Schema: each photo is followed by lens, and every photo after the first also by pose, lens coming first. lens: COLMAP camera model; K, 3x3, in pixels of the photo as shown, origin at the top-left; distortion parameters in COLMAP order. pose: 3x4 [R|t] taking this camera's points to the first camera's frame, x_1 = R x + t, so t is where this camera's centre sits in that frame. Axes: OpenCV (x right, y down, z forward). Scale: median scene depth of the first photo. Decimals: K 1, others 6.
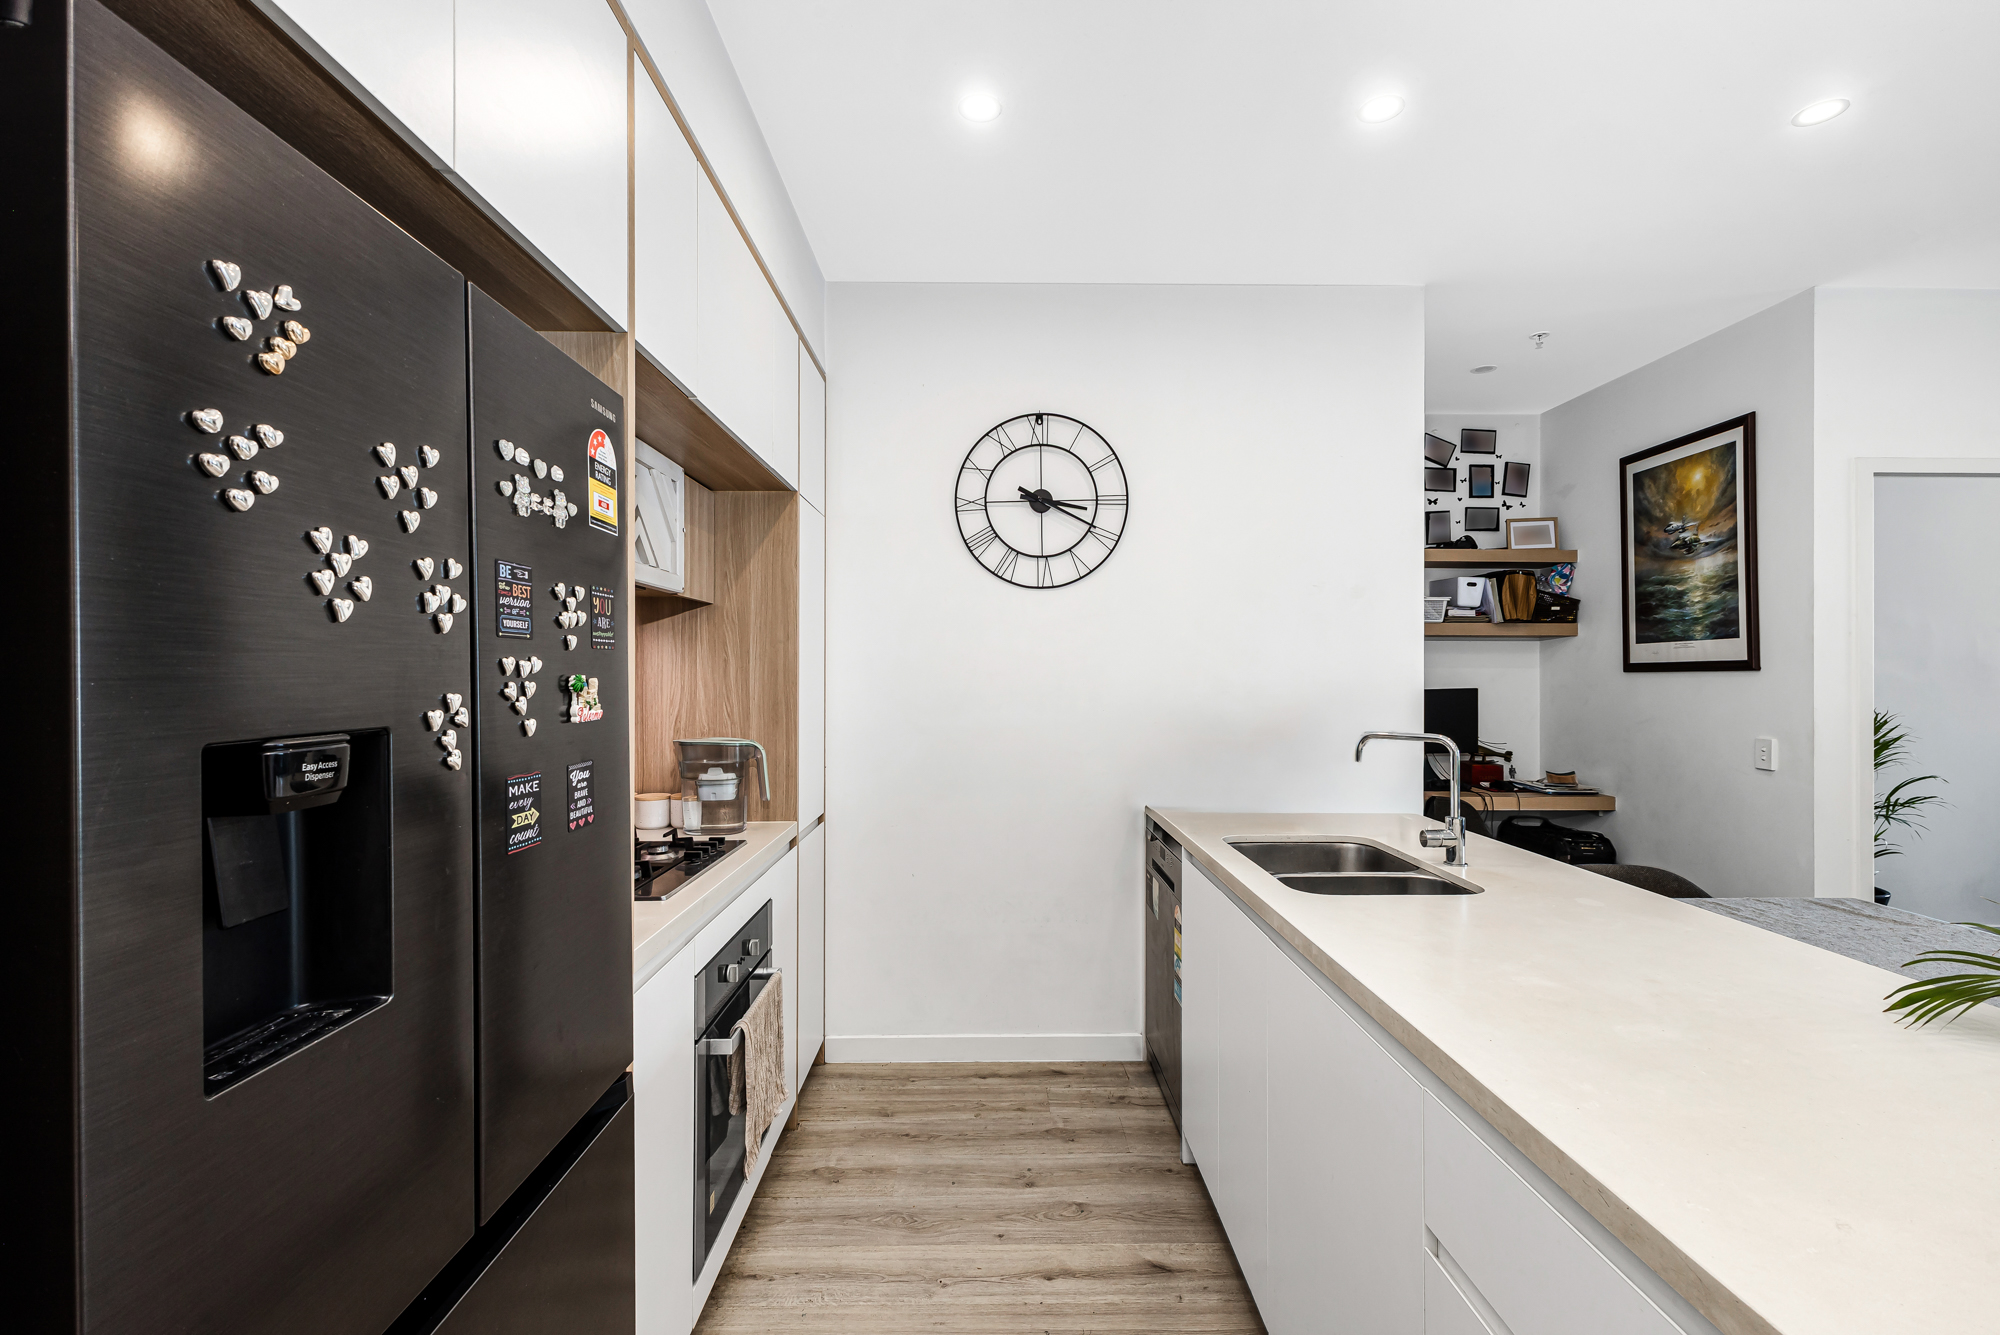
lens RADIAL K [[867.6, 0, 1000.0], [0, 867.6, 667.5], [0, 0, 1]] dist [-0.001188, -0.000095]
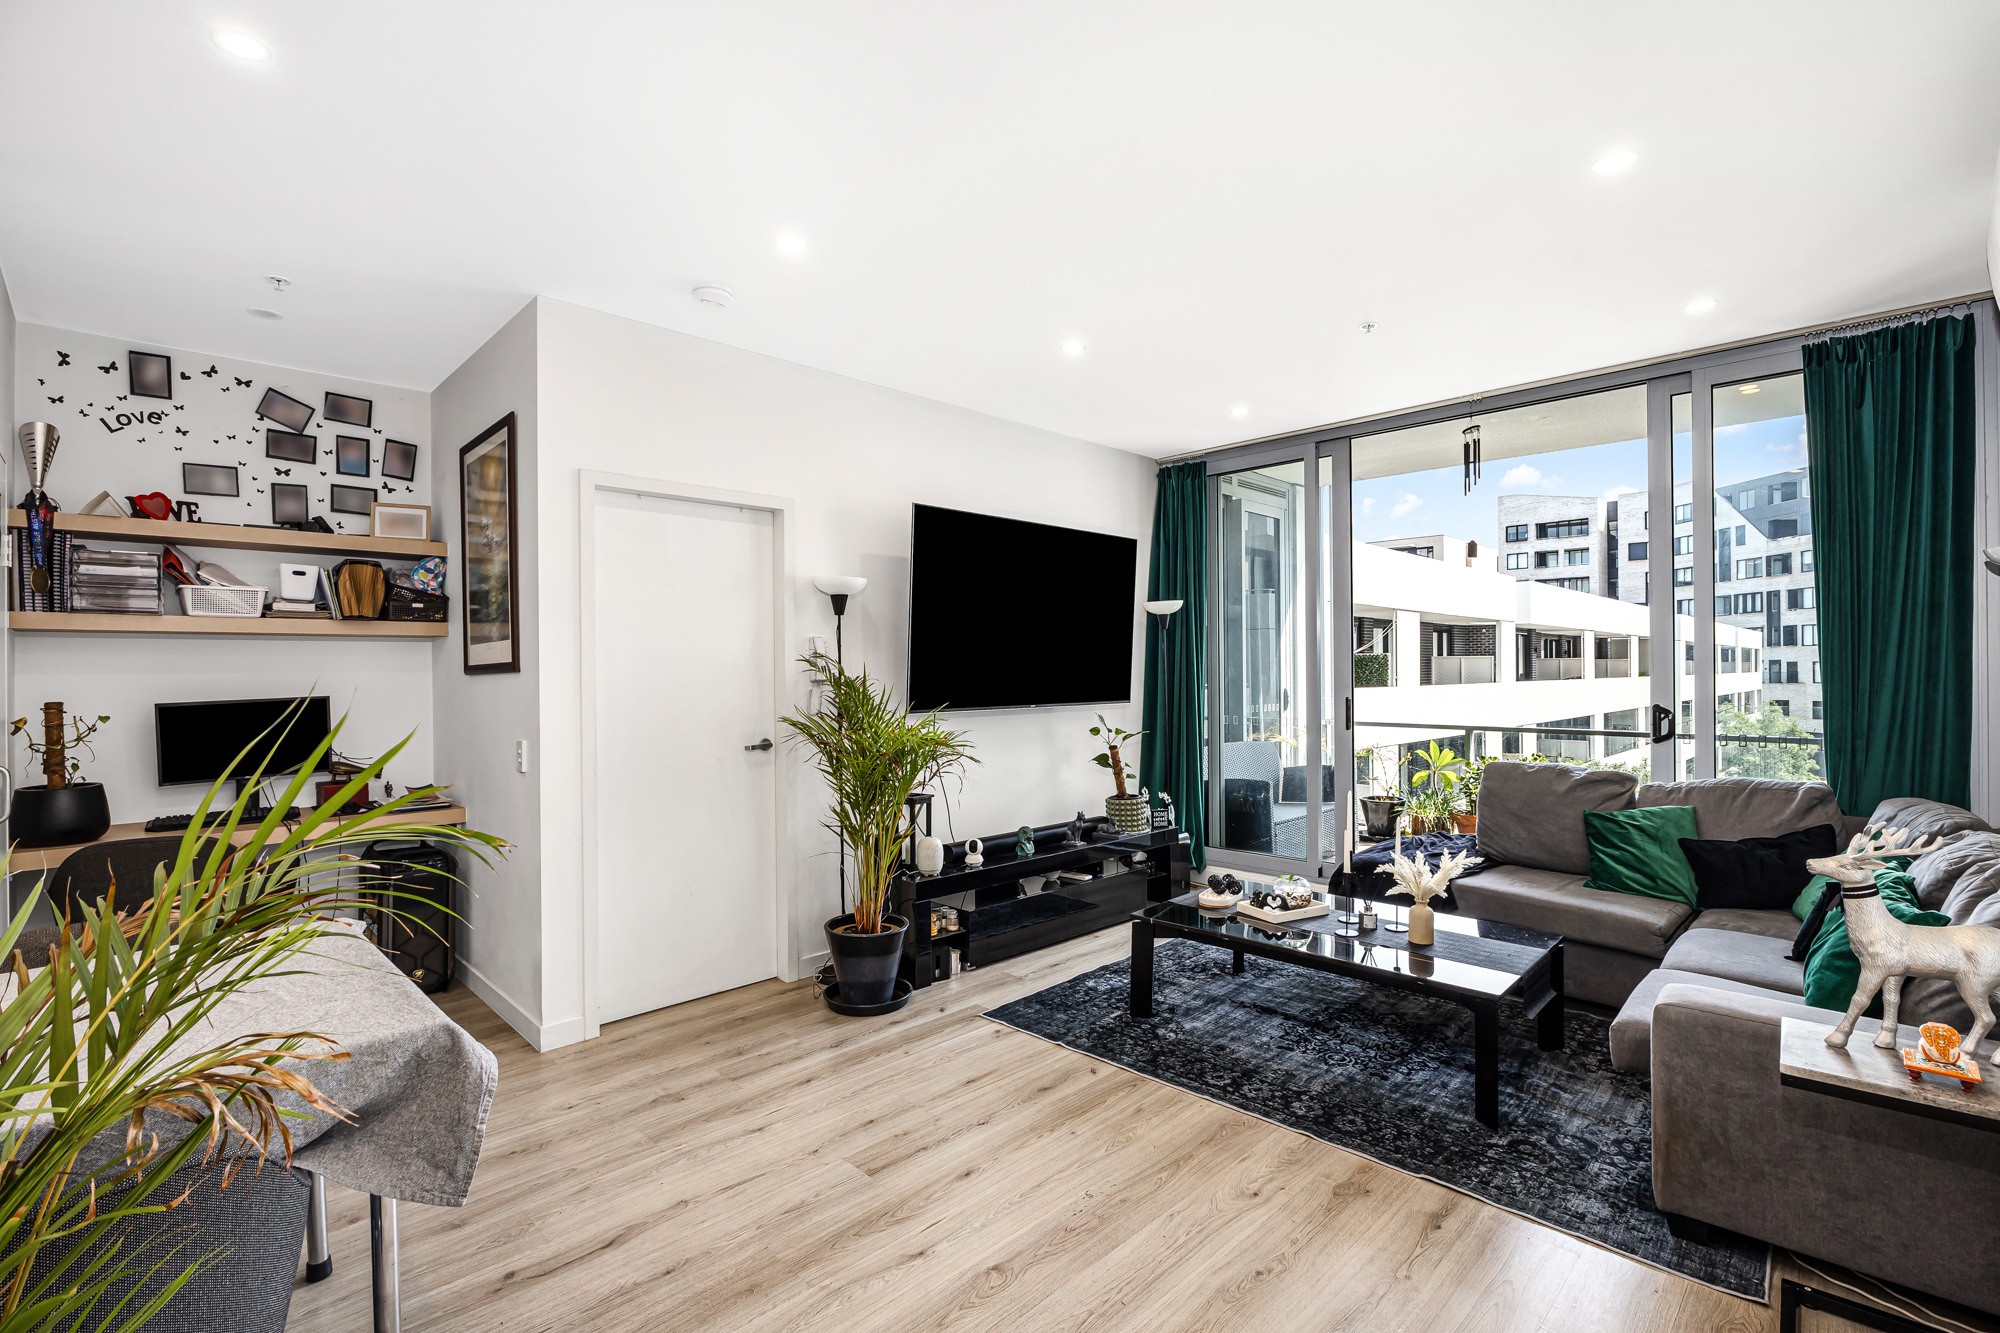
lens RADIAL K [[904.5, 0, 1000.0], [0, 904.5, 666.5], [0, 0, 1]] dist [-0.000662, -0.000063]
pose [[0.724964, -0.008742, 0.688731, 0.428257], [0.010448, 0.999944, 0.001695, 0.000591], [-0.688708, 0.005967, 0.725015, -0.106026]]
